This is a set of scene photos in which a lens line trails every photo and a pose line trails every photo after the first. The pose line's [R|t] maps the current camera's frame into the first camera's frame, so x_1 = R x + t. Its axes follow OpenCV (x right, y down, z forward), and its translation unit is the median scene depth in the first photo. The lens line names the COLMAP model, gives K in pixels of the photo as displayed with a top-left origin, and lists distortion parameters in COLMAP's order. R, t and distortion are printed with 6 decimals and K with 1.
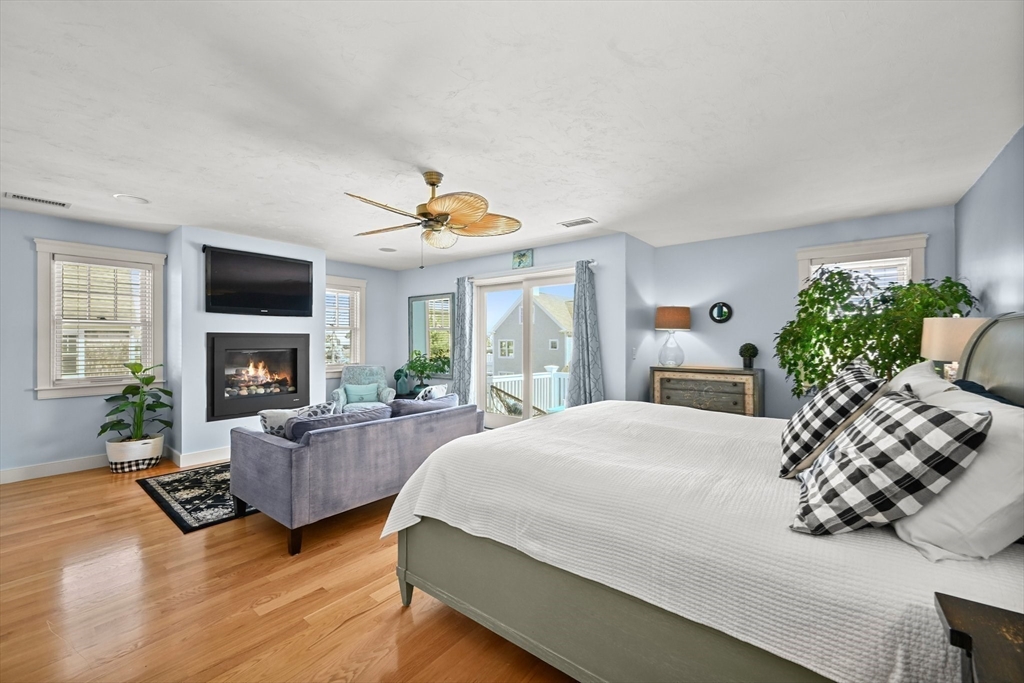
lens RADIAL K [[409.9, 0, 508.3], [0, 409.9, 338.9], [0, 0, 1]] dist [-0.000227, 0.000056]
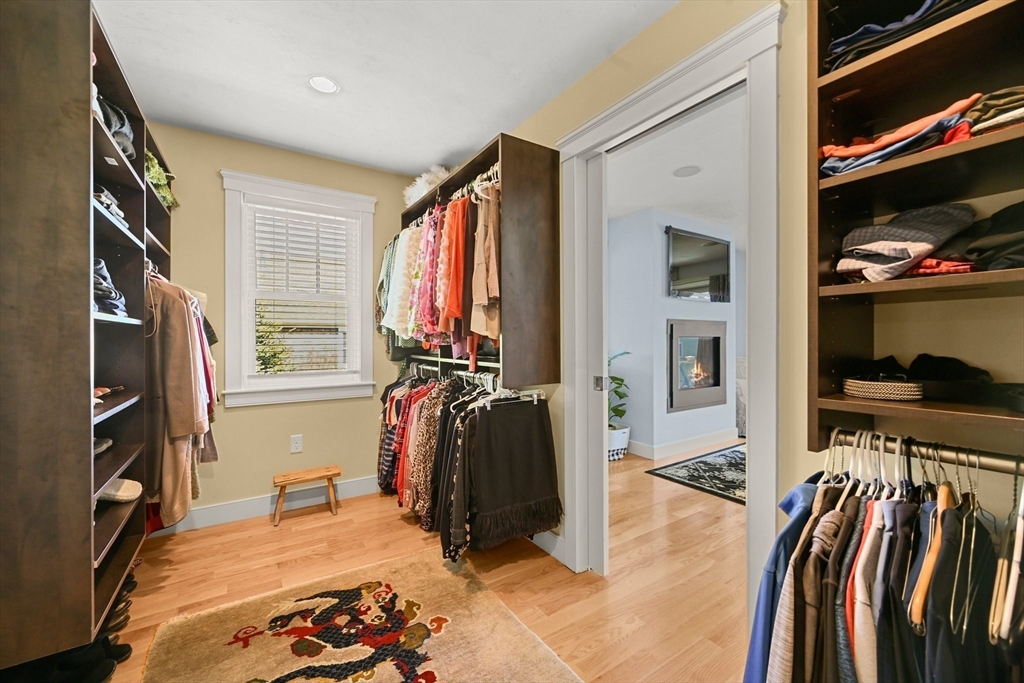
lens RADIAL K [[409.9, 0, 511.6], [0, 409.9, 341.1], [0, 0, 1]] dist [-0.000227, 0.000056]
pose [[0.950730, 0.002253, -0.310013, -0.689798], [0.002968, 0.999862, 0.016369, 0.015861], [0.310007, -0.016482, 0.950592, -0.007863]]
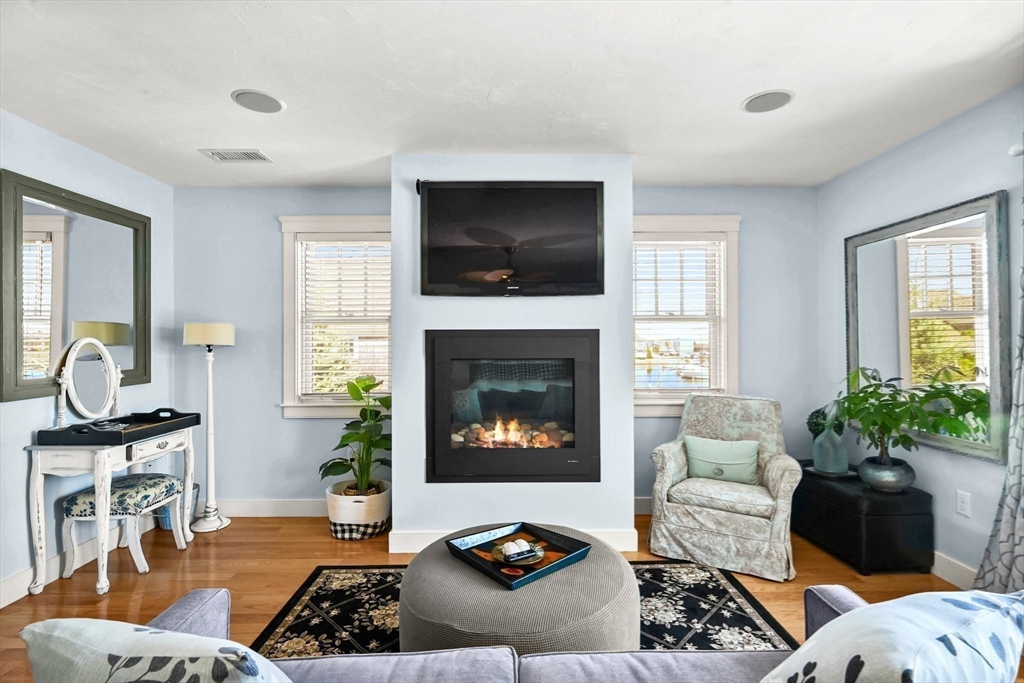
lens RADIAL K [[487.0, 0, 507.9], [0, 487.0, 340.4], [0, 0, 1]] dist [-0.001801, 0.000695]
pose [[0.636686, -0.004885, -0.771108, -0.109136], [0.006895, 0.999976, -0.000643, 0.000174], [0.771093, -0.004907, 0.636704, 0.569428]]
